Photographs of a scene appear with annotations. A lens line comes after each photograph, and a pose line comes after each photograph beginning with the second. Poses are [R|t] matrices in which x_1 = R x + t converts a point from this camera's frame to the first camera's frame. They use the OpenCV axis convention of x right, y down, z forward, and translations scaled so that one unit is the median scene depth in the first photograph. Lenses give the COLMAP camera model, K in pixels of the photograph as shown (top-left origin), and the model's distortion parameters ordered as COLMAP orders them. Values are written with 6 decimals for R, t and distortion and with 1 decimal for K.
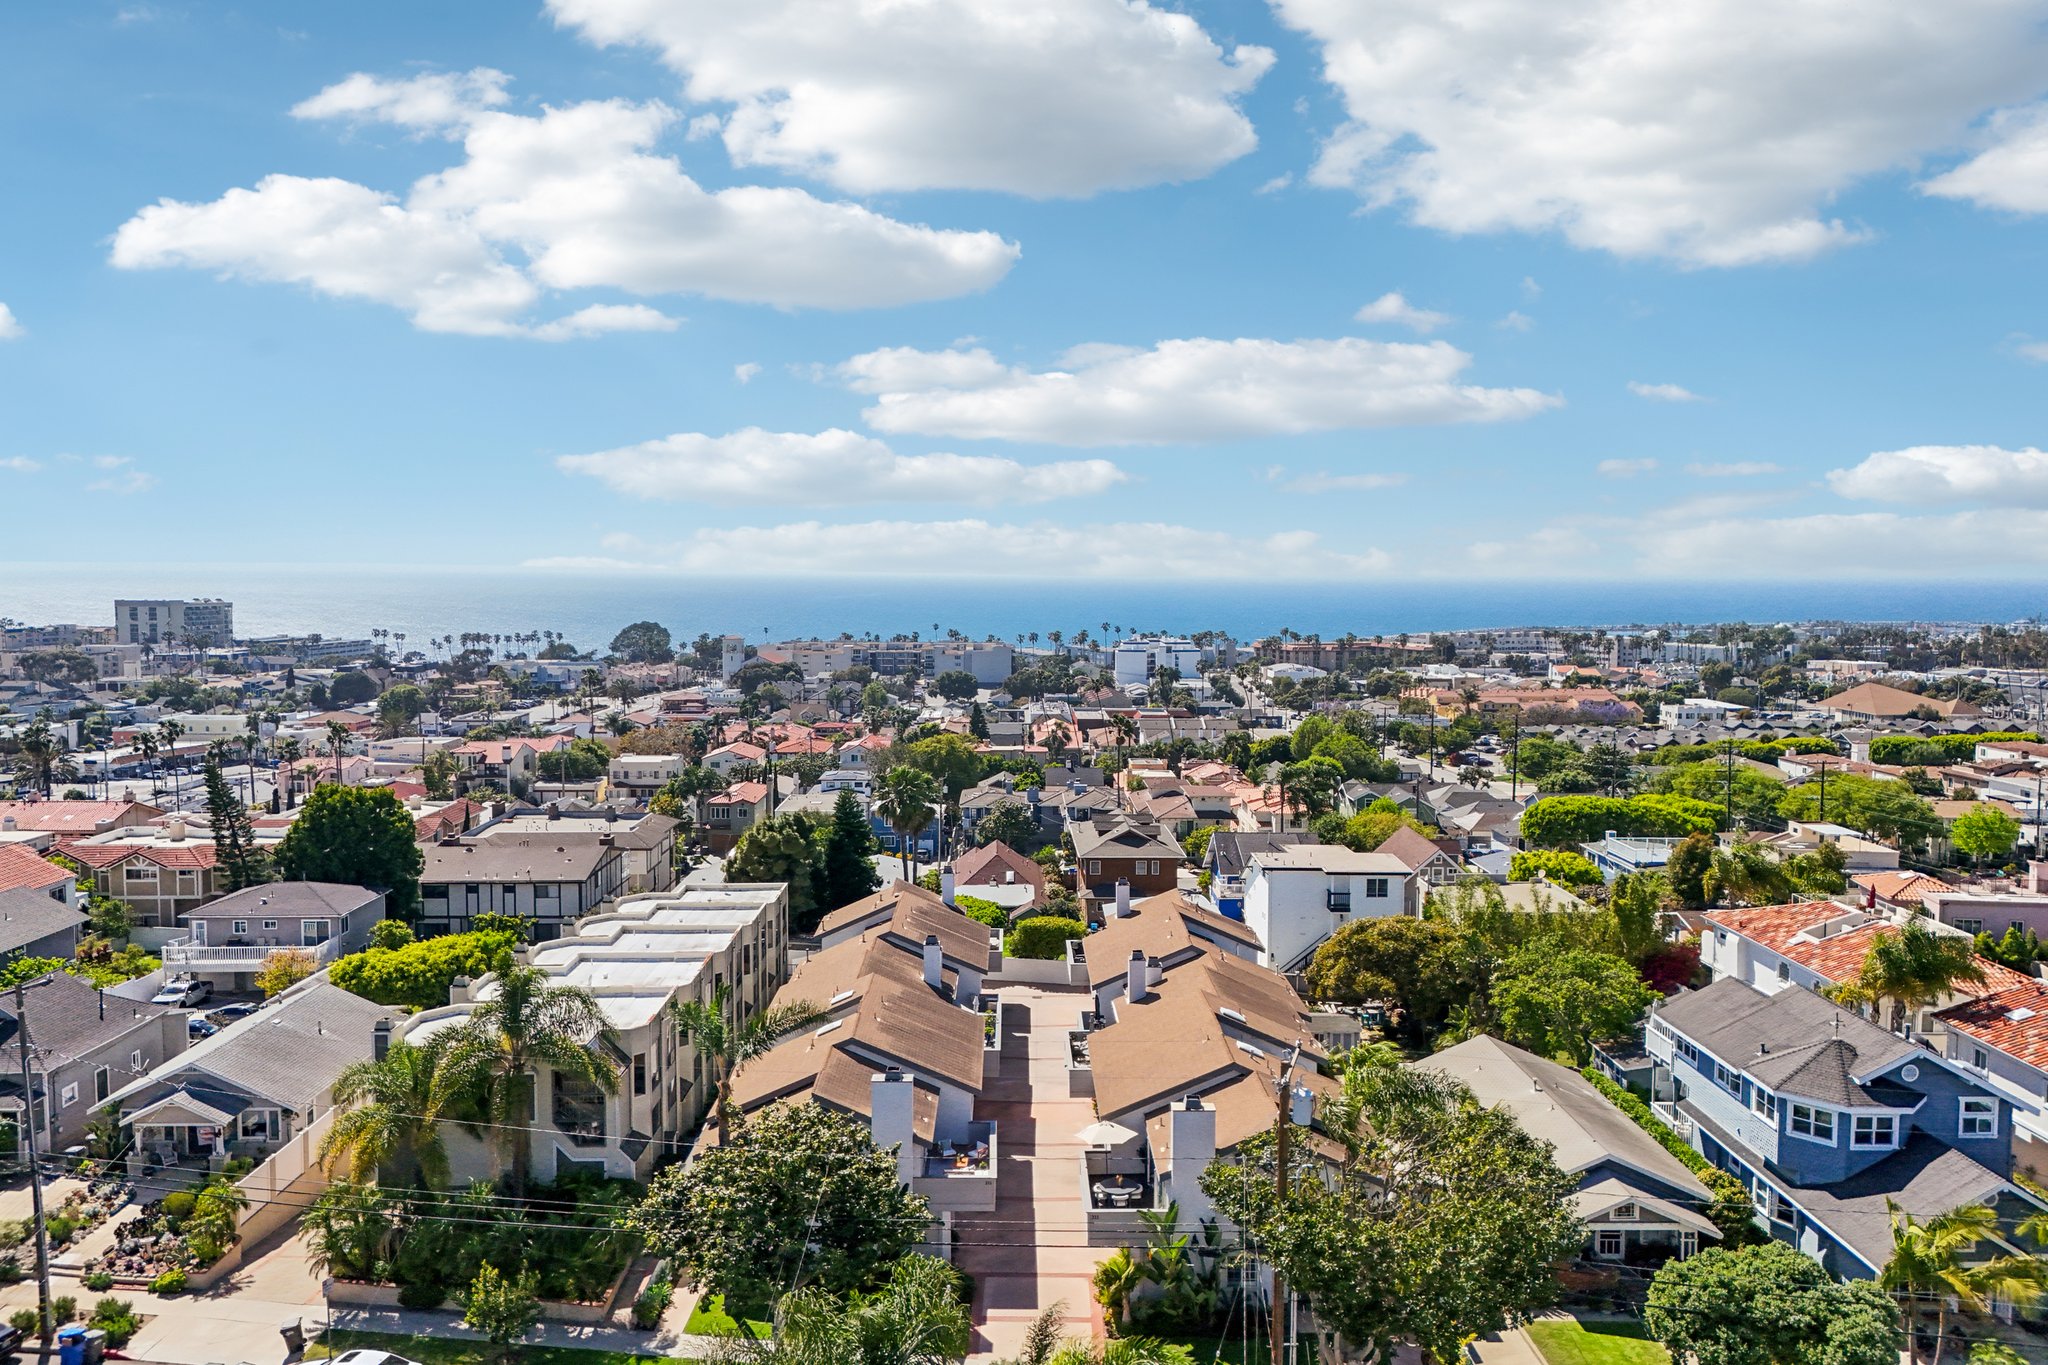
lens RADIAL K [[1522.2, 0, 1024.0], [0, 1522.2, 682.5], [0, 0, 1]] dist [0.112016, -0.125733]
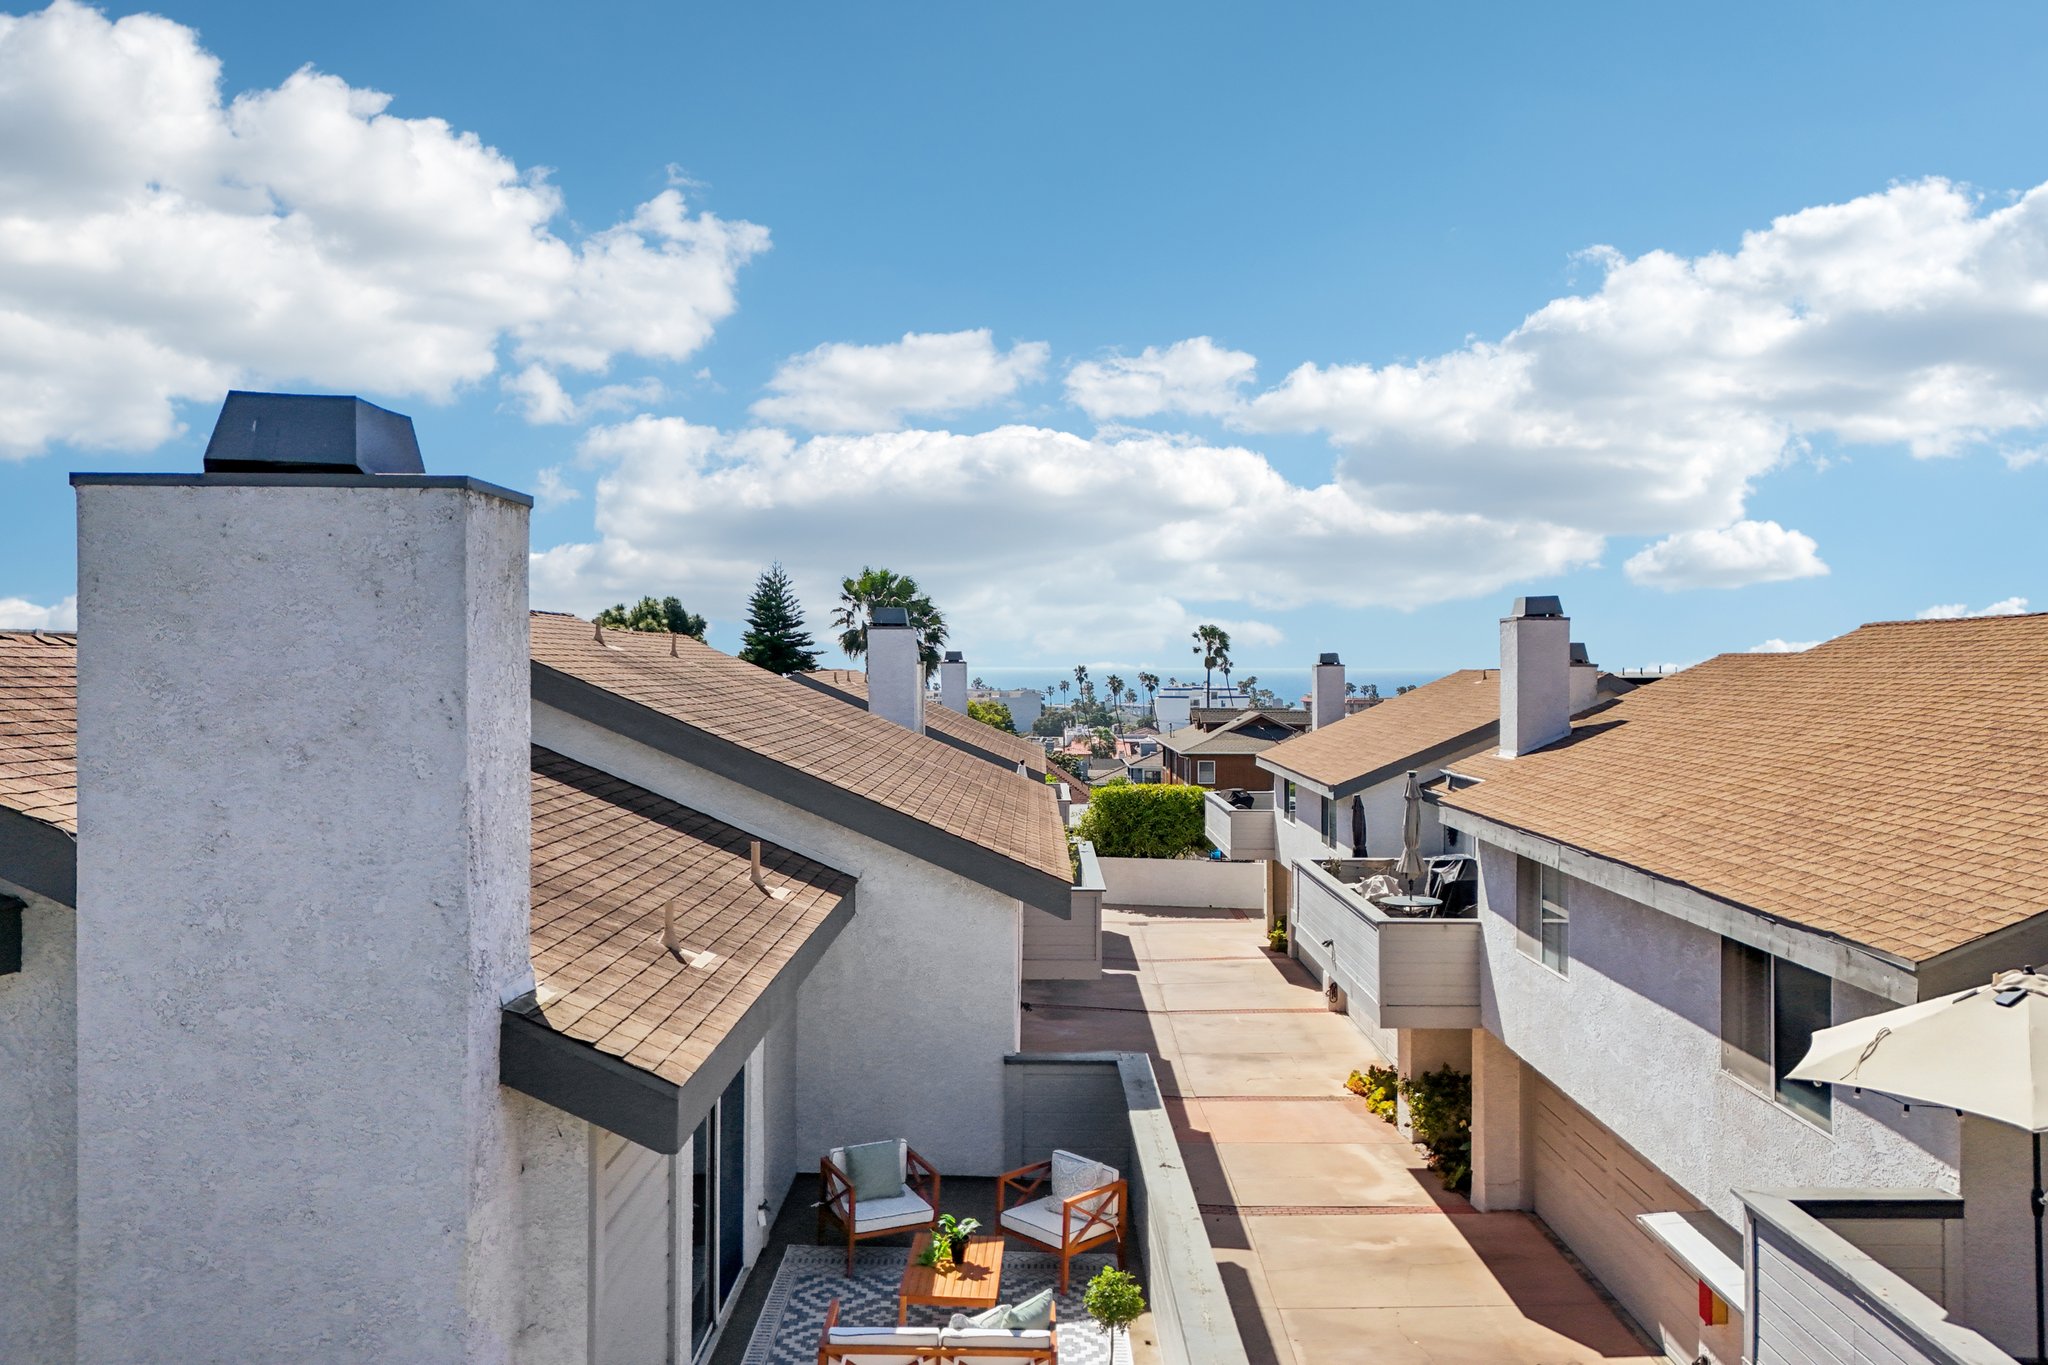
lens RADIAL K [[1522.2, 0, 1024.0], [0, 1522.2, 682.5], [0, 0, 1]] dist [0.112016, -0.125733]
pose [[0.999865, -0.004060, -0.015935, -0.007469], [0.003026, 0.997920, -0.064388, 0.061471], [0.016163, 0.064331, 0.997798, 0.196698]]
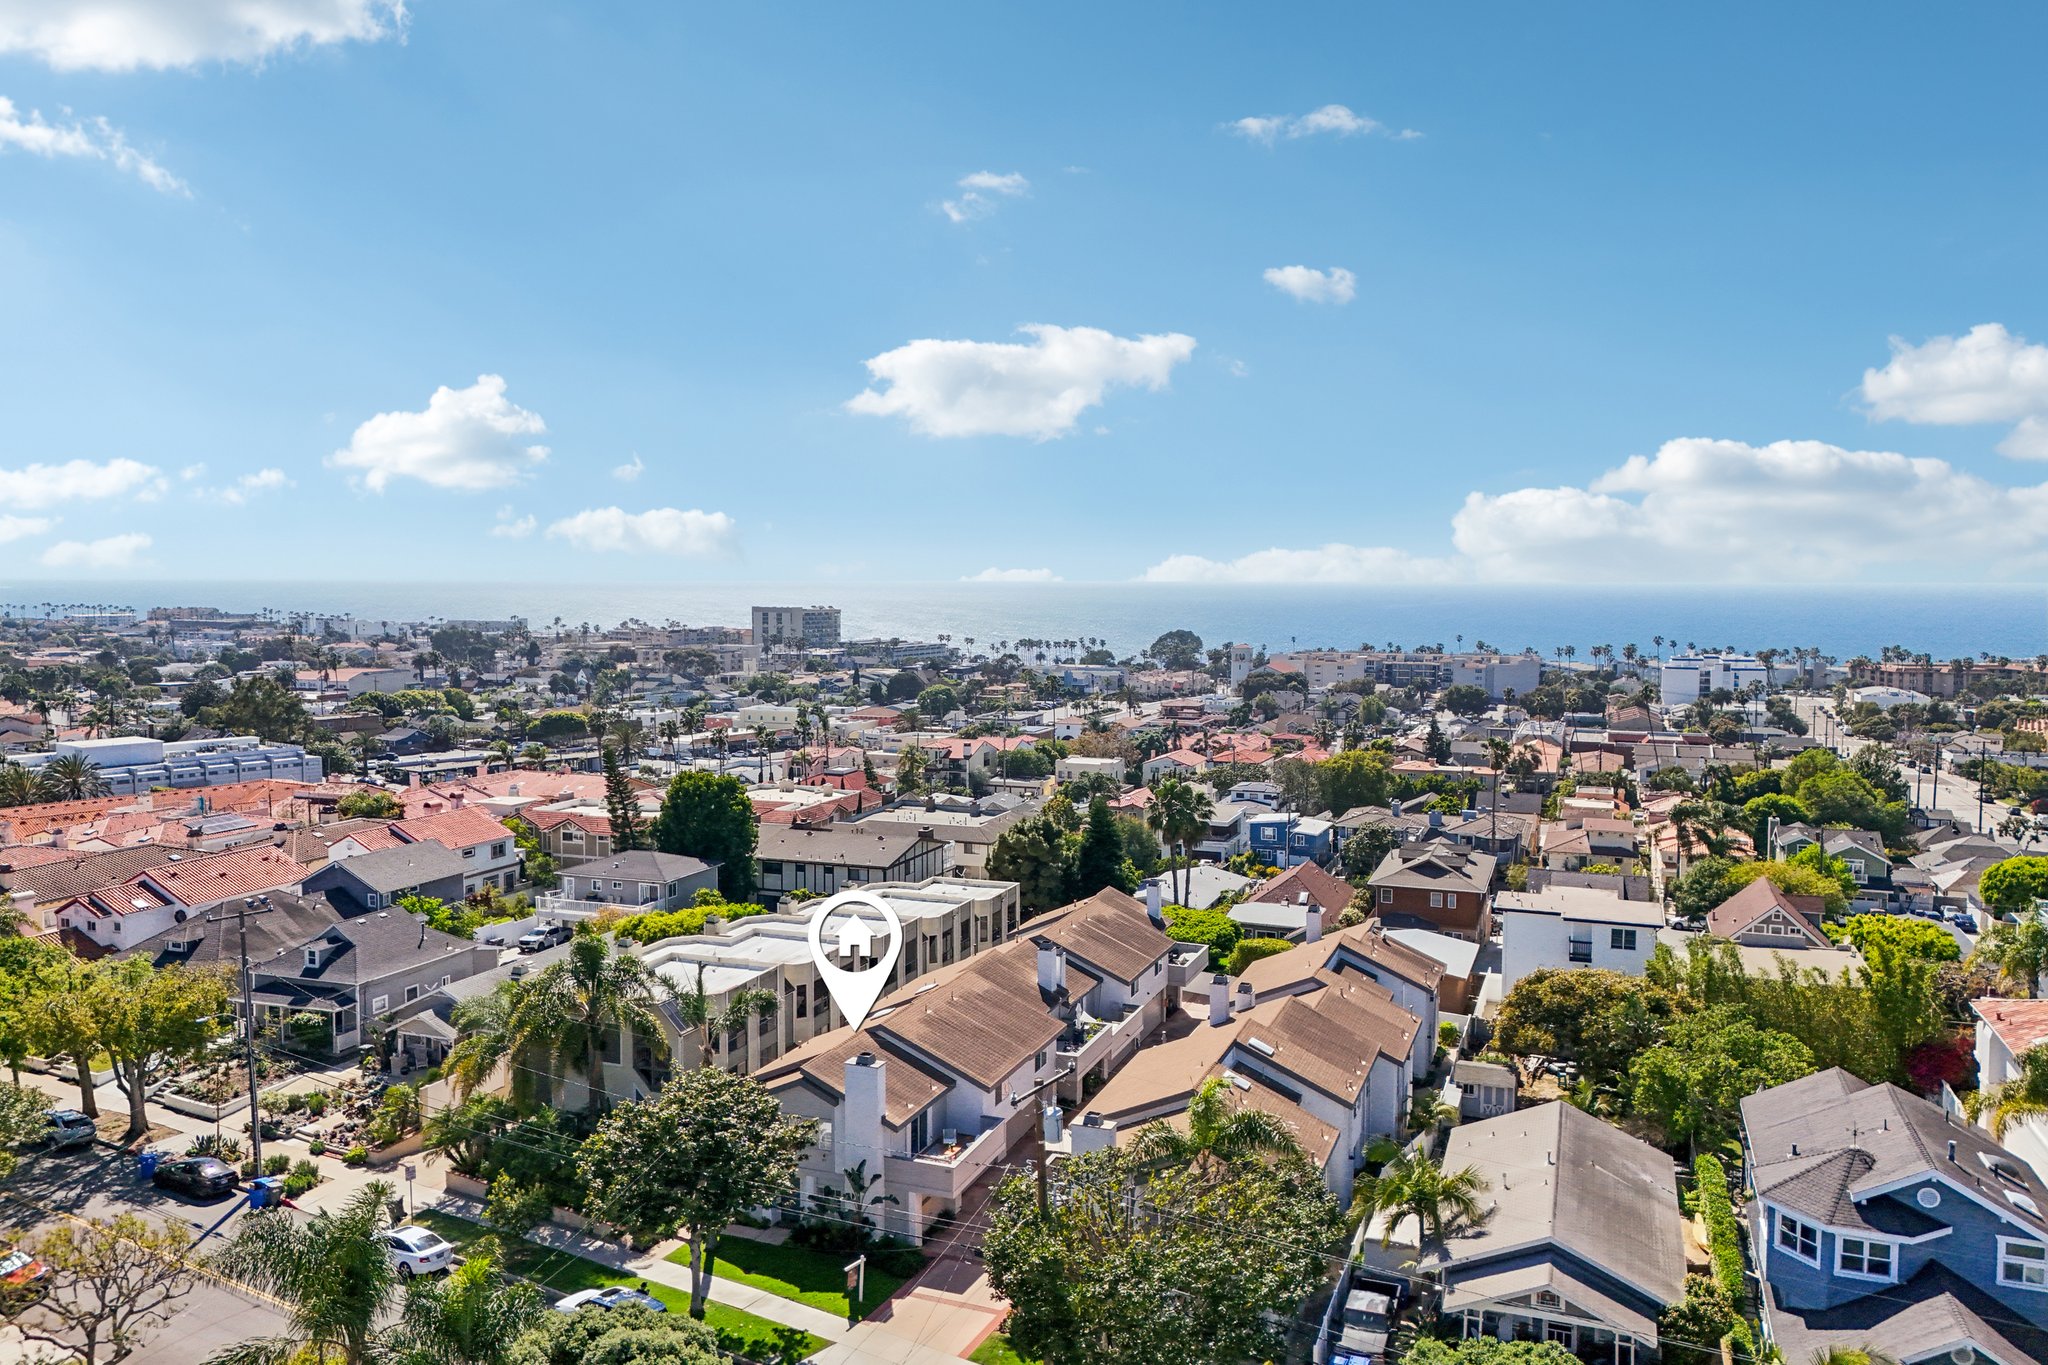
lens RADIAL K [[1514.4, 0, 1014.4], [0, 1514.4, 676.8], [0, 0, 1]] dist [0.082876, -0.068810]
pose [[0.928014, 0.024320, -0.371751, 0.090410], [-0.027521, 0.999616, -0.003307, -0.003646], [0.371527, 0.013300, 0.928327, 0.006030]]
